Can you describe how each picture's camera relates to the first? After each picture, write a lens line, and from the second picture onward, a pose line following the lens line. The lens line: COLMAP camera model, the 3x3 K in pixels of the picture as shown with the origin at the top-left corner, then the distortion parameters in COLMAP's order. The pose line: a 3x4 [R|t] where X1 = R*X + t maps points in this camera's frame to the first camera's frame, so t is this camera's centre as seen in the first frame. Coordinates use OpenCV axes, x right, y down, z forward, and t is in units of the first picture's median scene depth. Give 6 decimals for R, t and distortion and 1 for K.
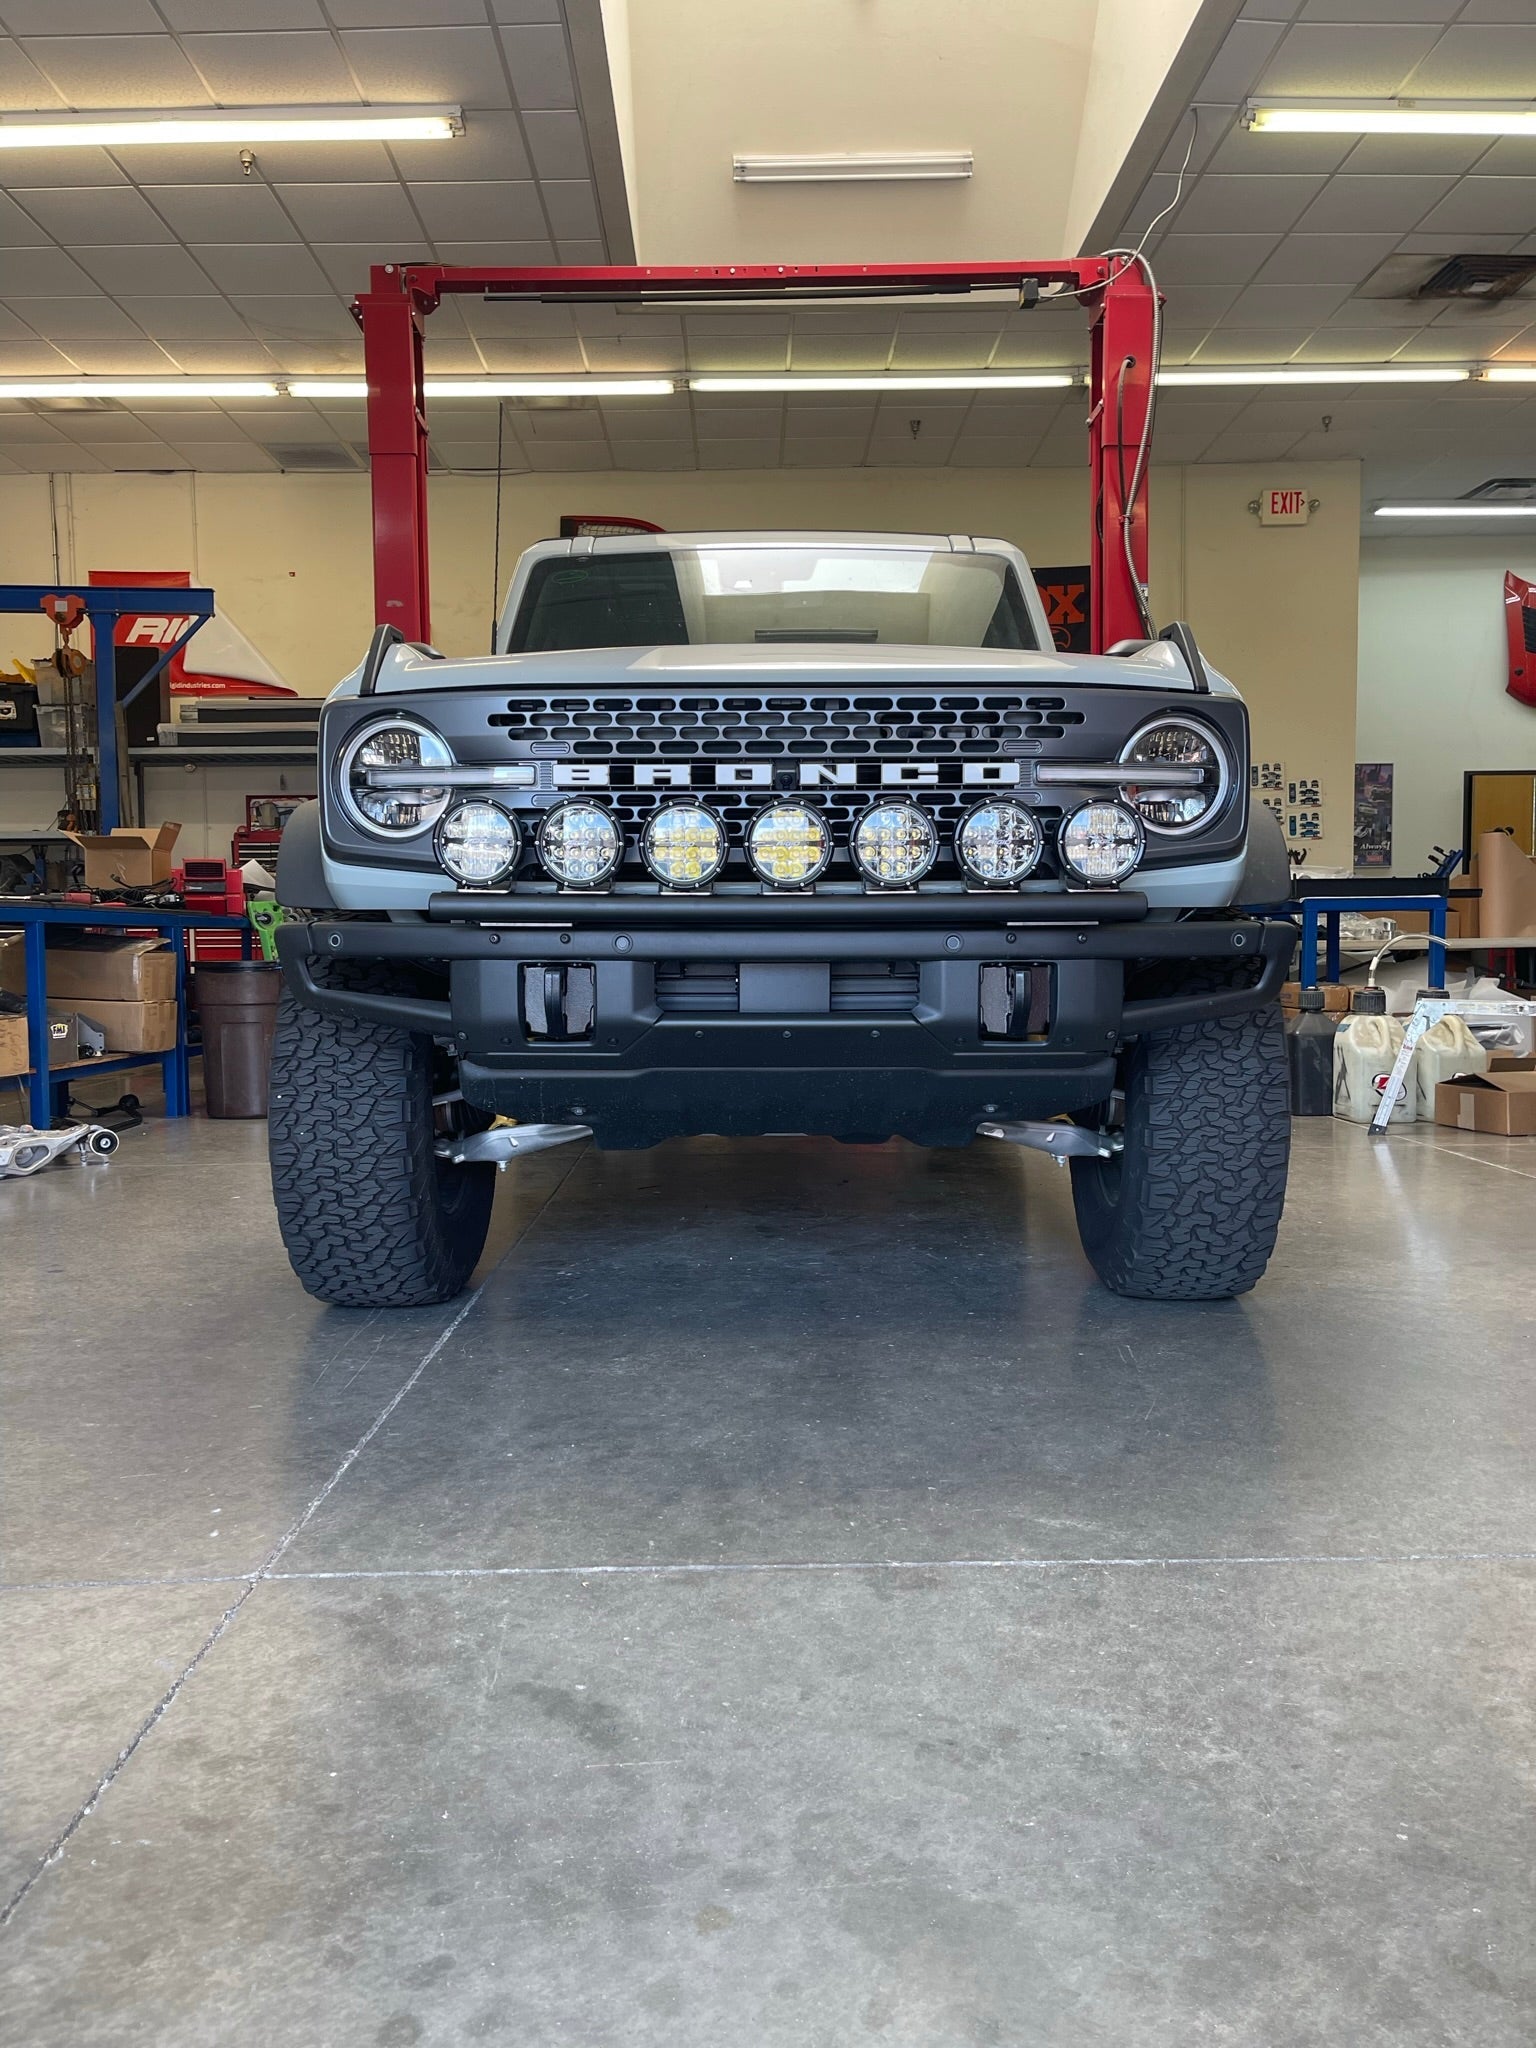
lens RADIAL K [[1562.7, 0, 757.0], [0, 1562.7, 1023.0], [0, 0, 1]] dist [0.069995, -0.086267]
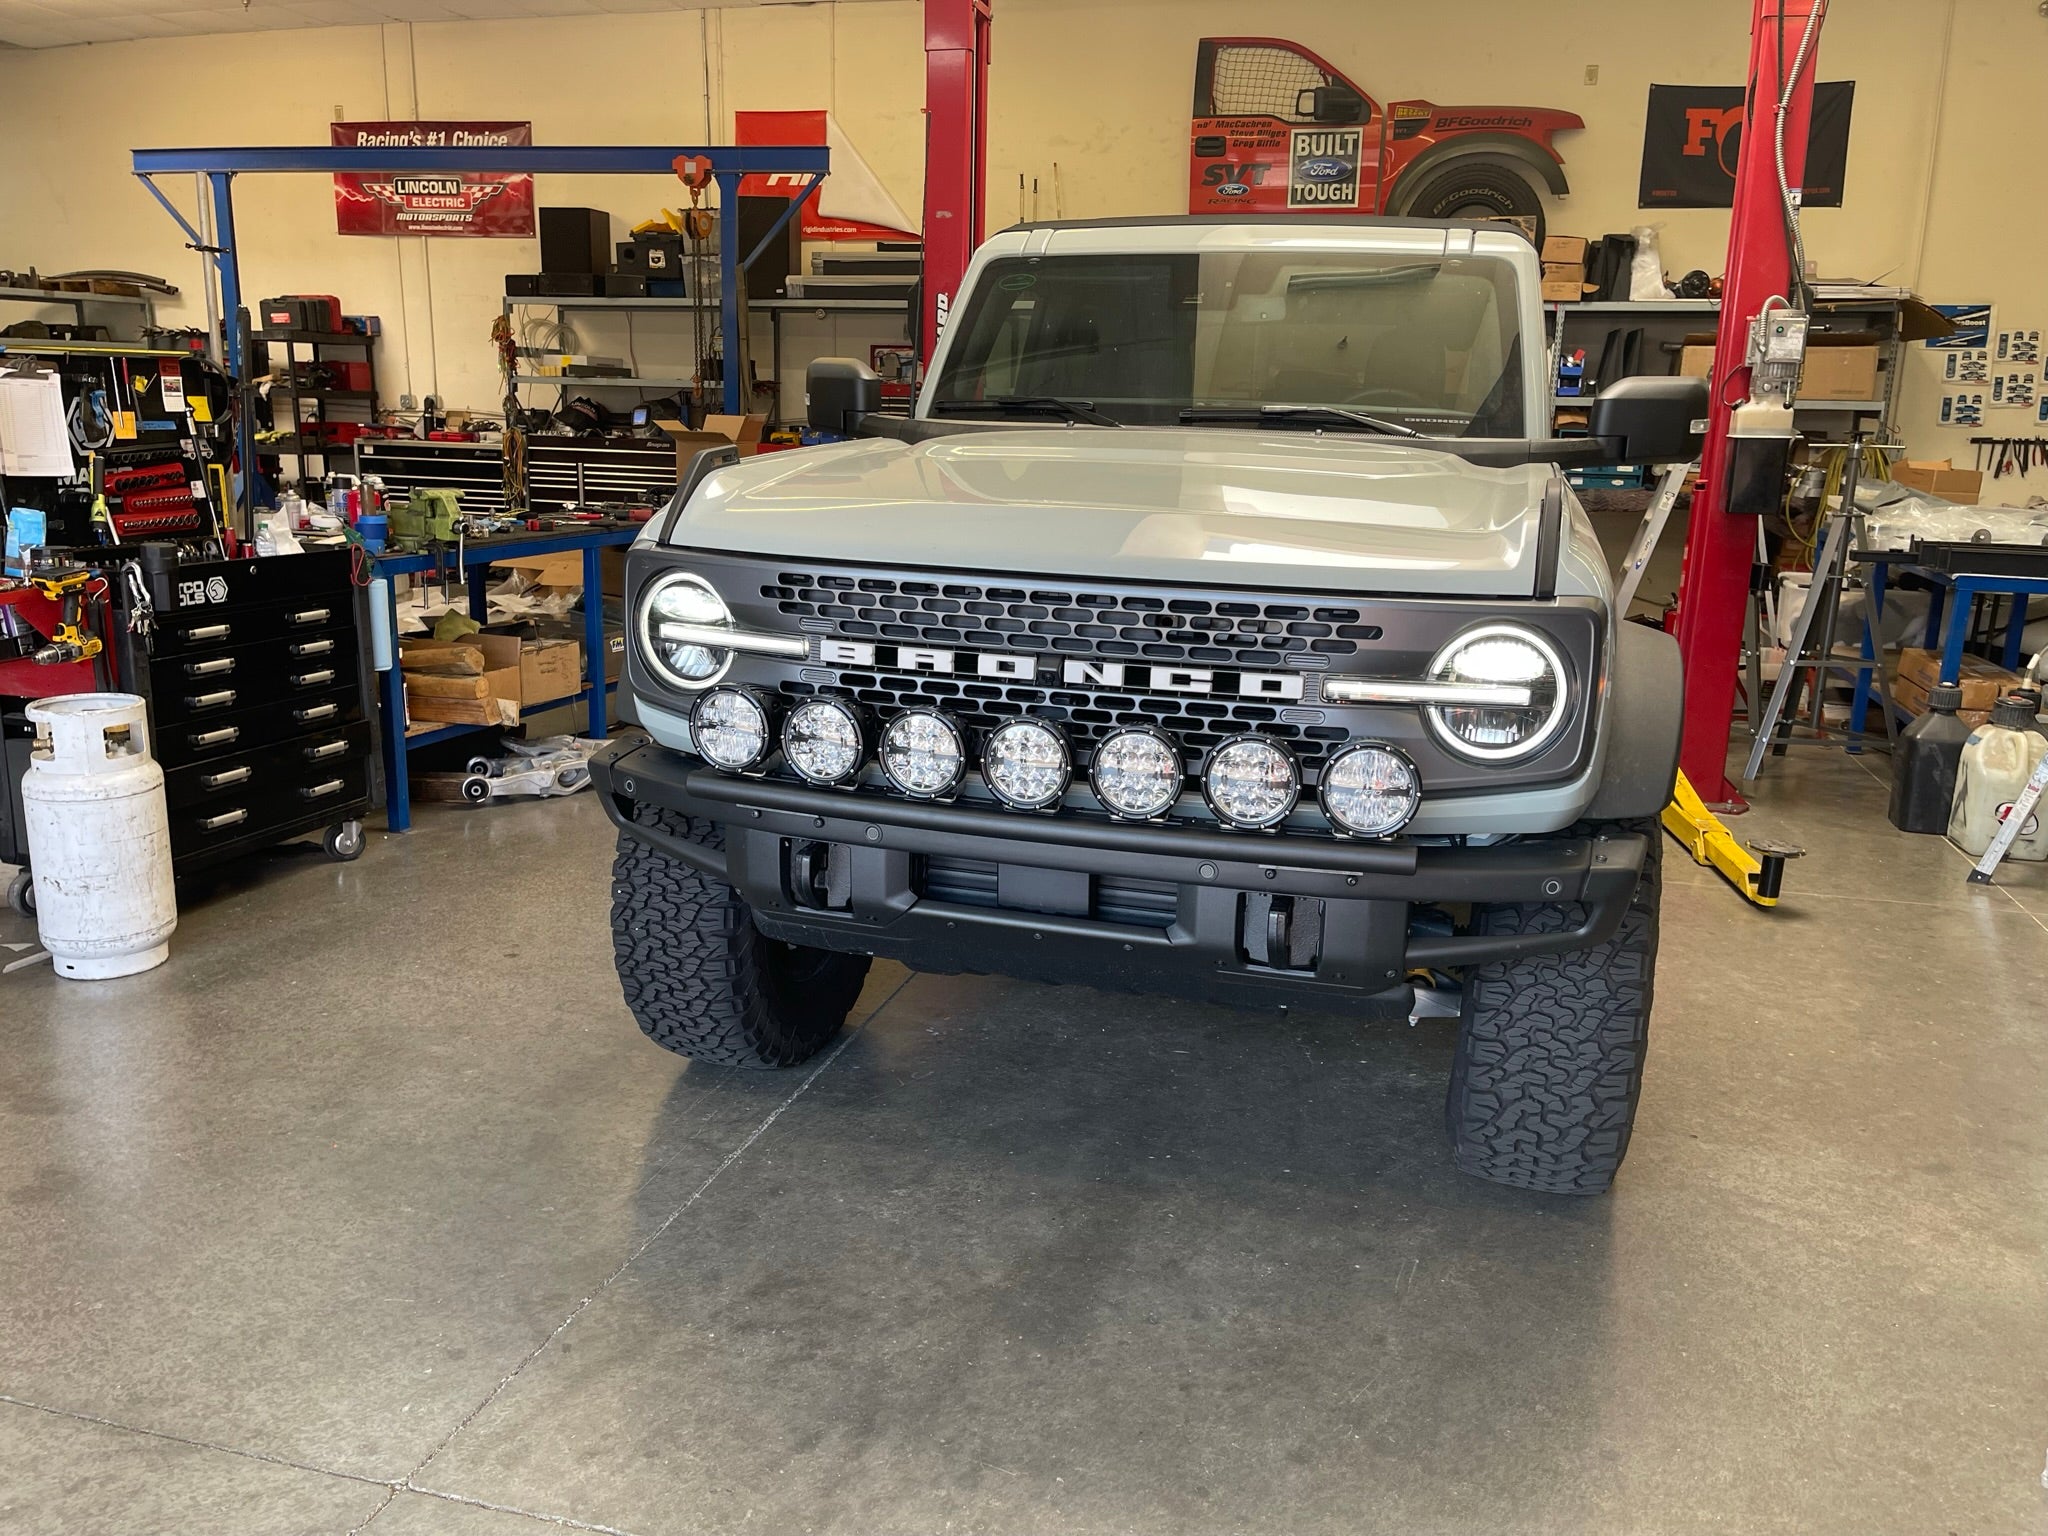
lens RADIAL K [[1568.1, 0, 1018.5], [0, 1568.1, 769.0], [0, 0, 1]] dist [0.054774, -0.051083]
pose [[0.959448, 0.096545, -0.264839, 0.254189], [-0.048921, 0.982292, 0.180857, -0.268822], [0.277610, -0.160567, 0.947181, 0.097184]]
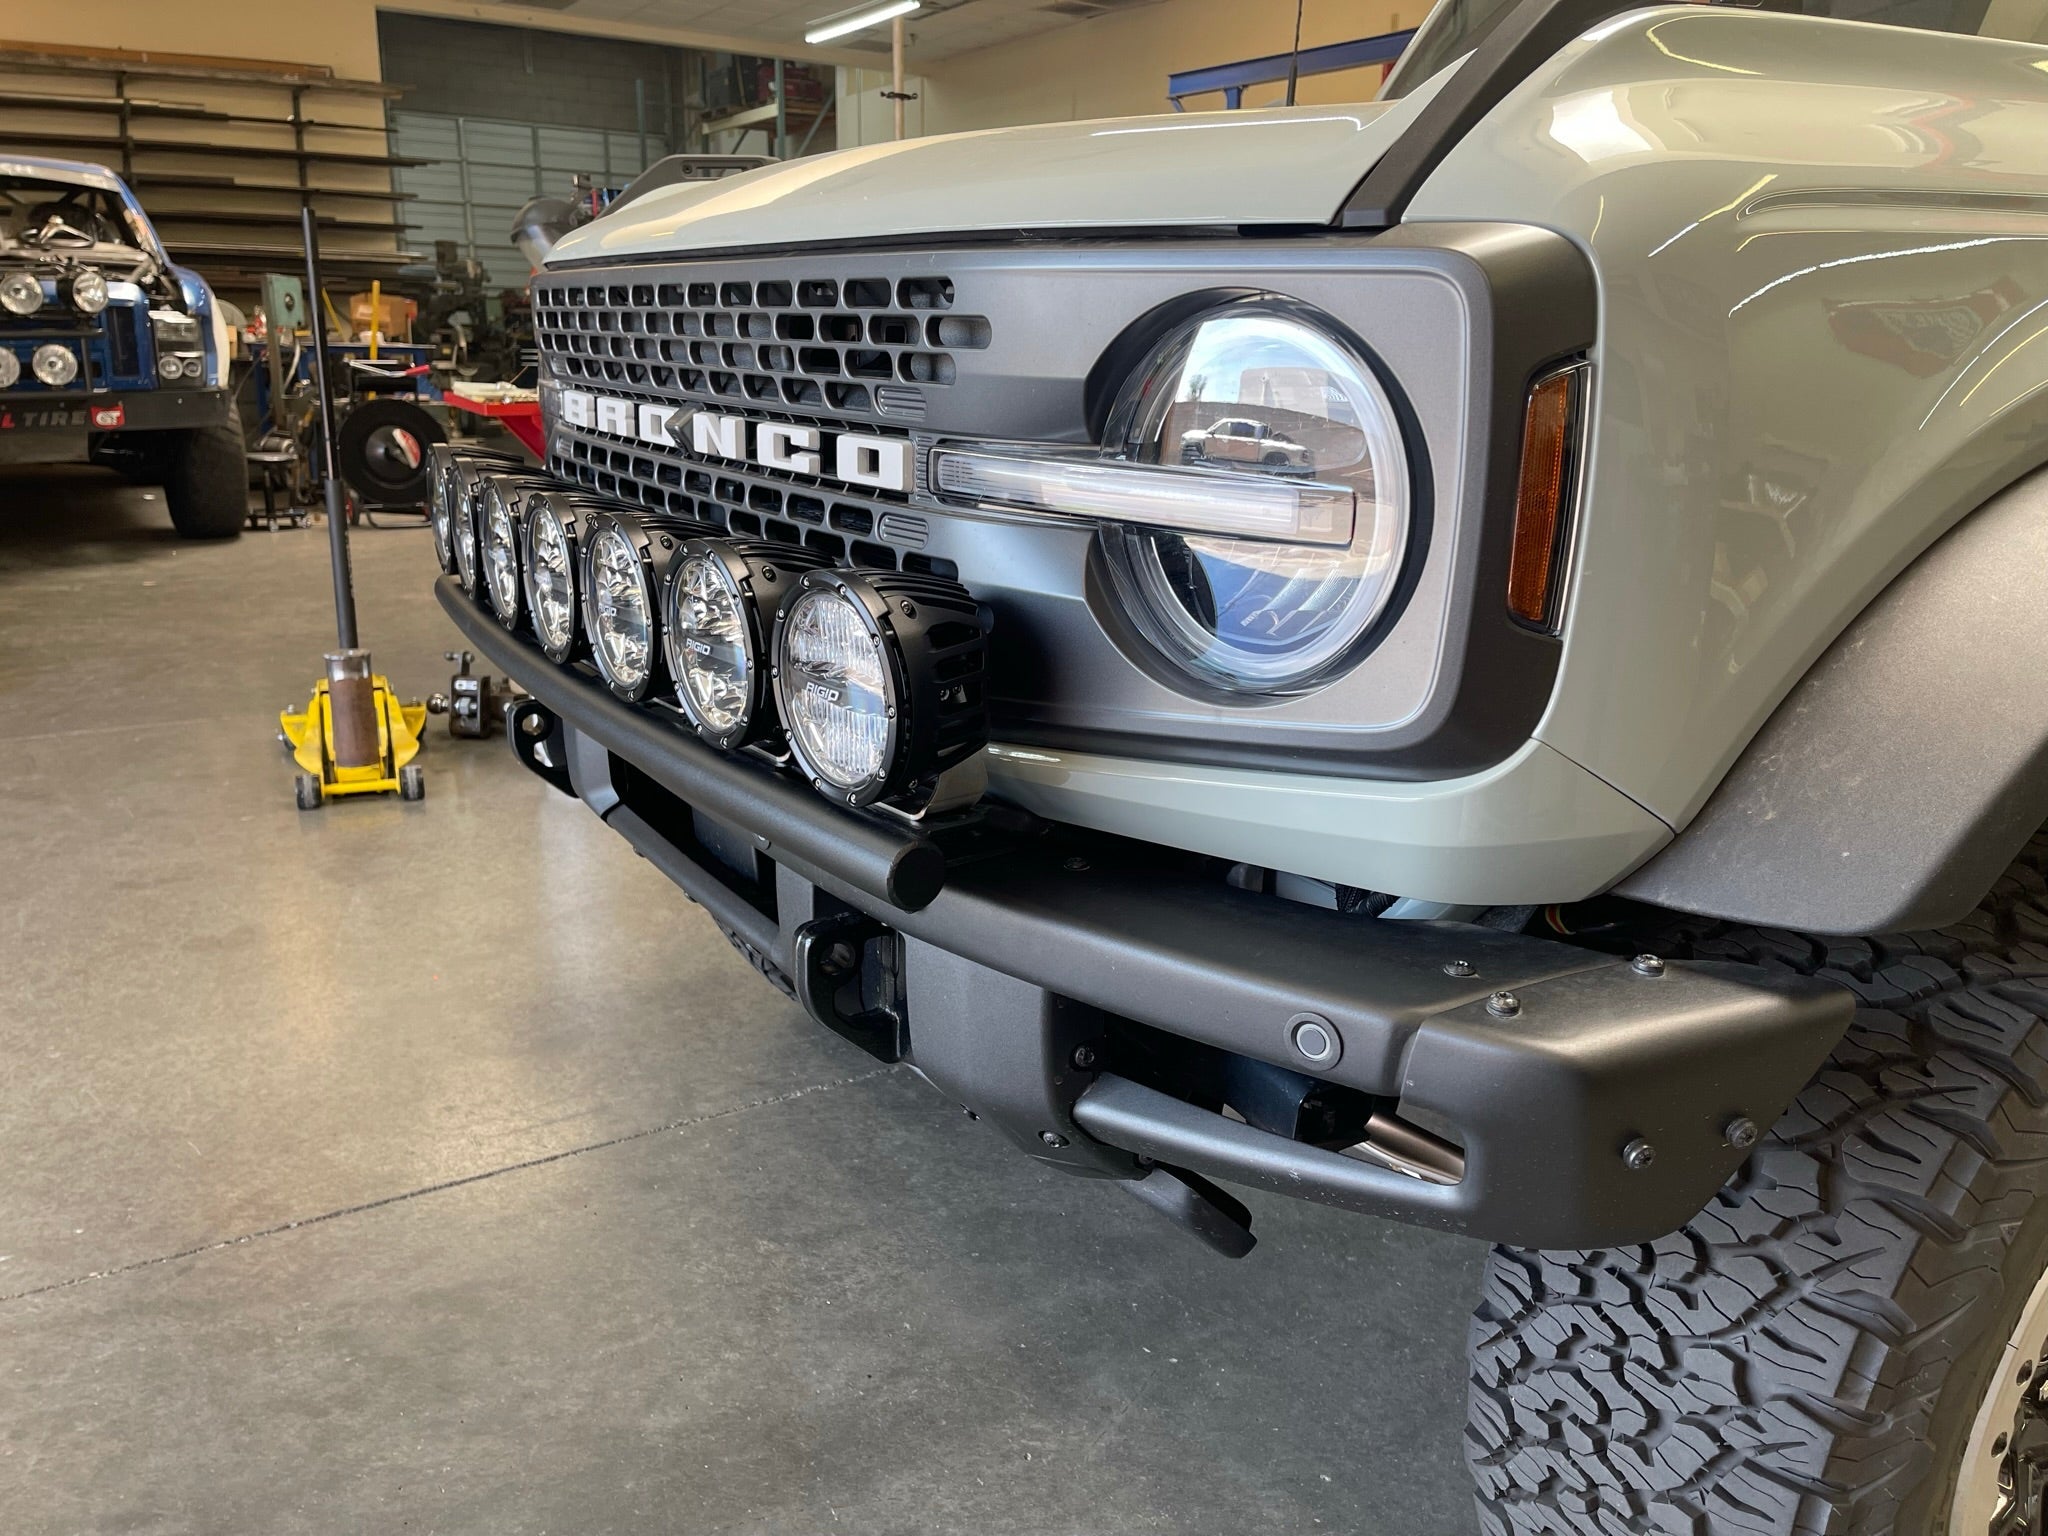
lens RADIAL K [[1560.2, 0, 1034.8], [0, 1560.2, 748.0], [0, 0, 1]] dist [0.071608, -0.093942]
pose [[0.535007, 0.232148, -0.812327, 0.535819], [-0.066597, 0.970103, 0.233376, -0.185840], [0.842219, -0.070759, 0.534472, 0.806369]]
